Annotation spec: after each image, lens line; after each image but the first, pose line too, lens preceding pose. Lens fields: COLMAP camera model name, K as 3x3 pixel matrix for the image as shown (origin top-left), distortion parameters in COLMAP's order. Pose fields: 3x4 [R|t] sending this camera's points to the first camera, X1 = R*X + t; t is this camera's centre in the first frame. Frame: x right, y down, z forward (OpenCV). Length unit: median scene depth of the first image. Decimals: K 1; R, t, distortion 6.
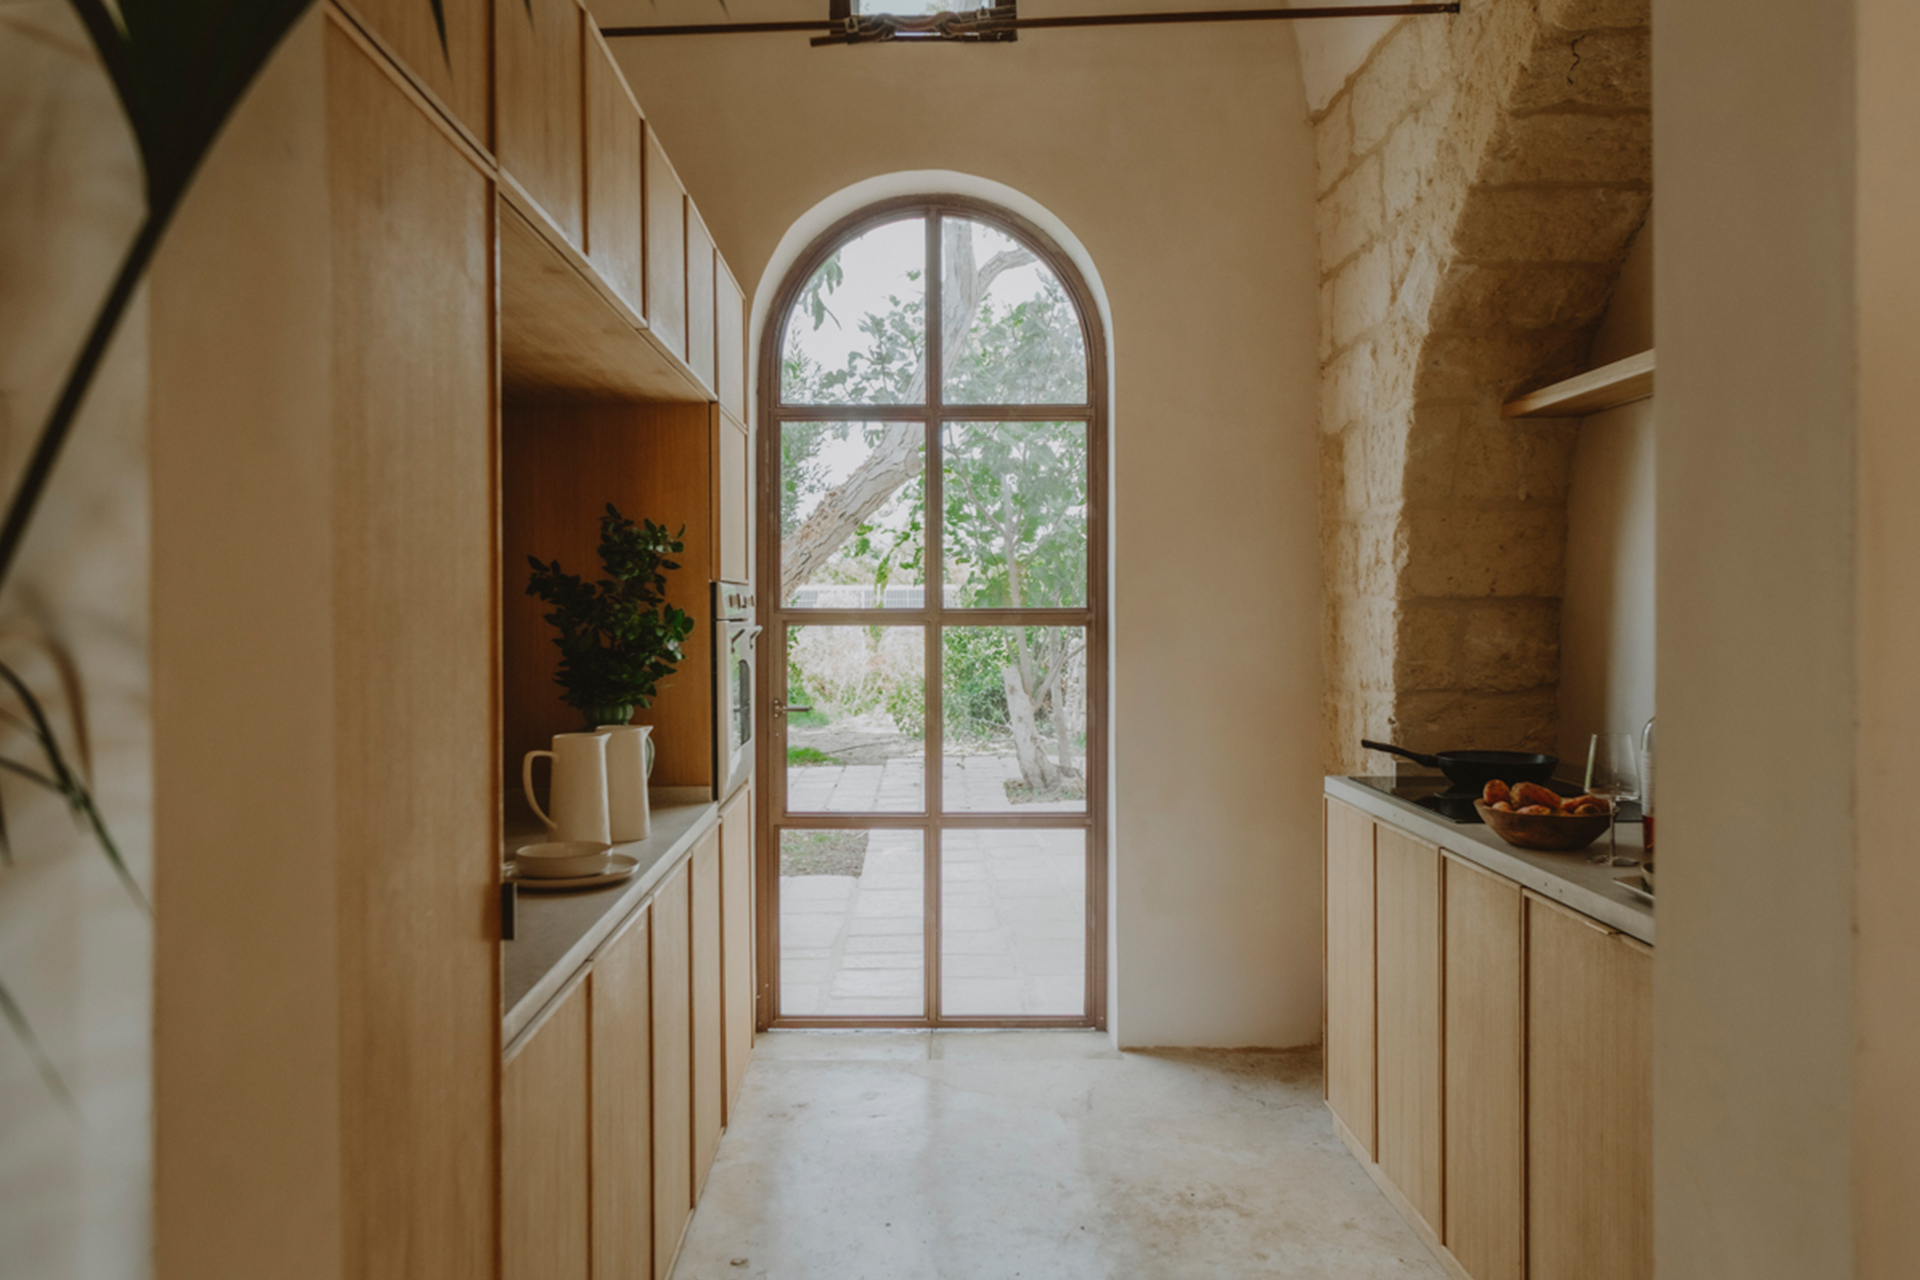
lens RADIAL K [[1459.9, 0, 955.2], [0, 1459.9, 594.4], [0, 0, 1]] dist [0.006218, 0.000694]
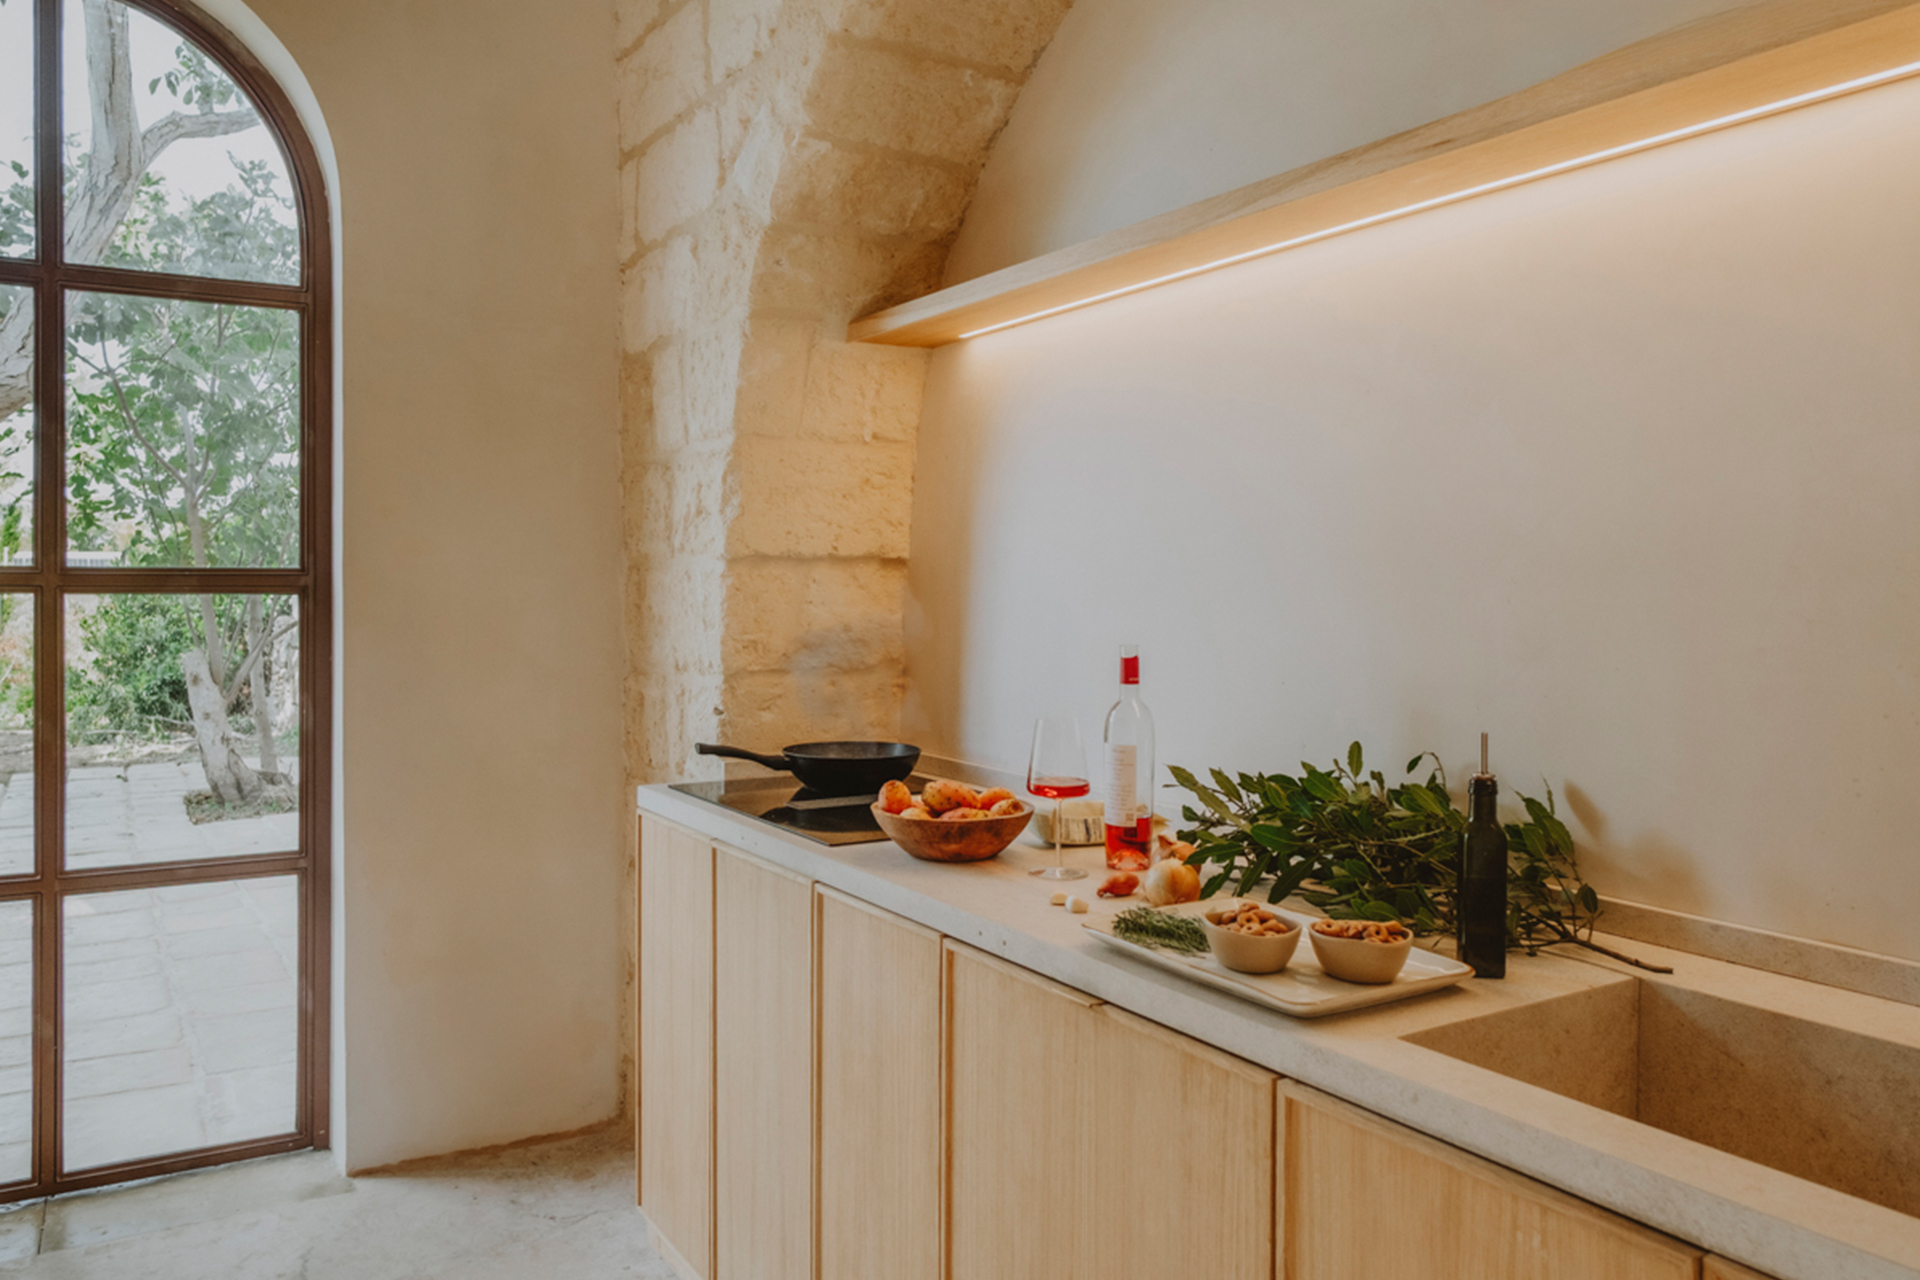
lens RADIAL K [[1459.9, 0, 955.2], [0, 1459.9, 594.4], [0, 0, 1]] dist [0.006218, 0.000694]
pose [[0.871307, -0.001254, 0.490737, 0.018447], [-0.006759, 0.999871, 0.014556, 0.009699], [-0.490692, -0.016000, 0.871186, 0.221881]]
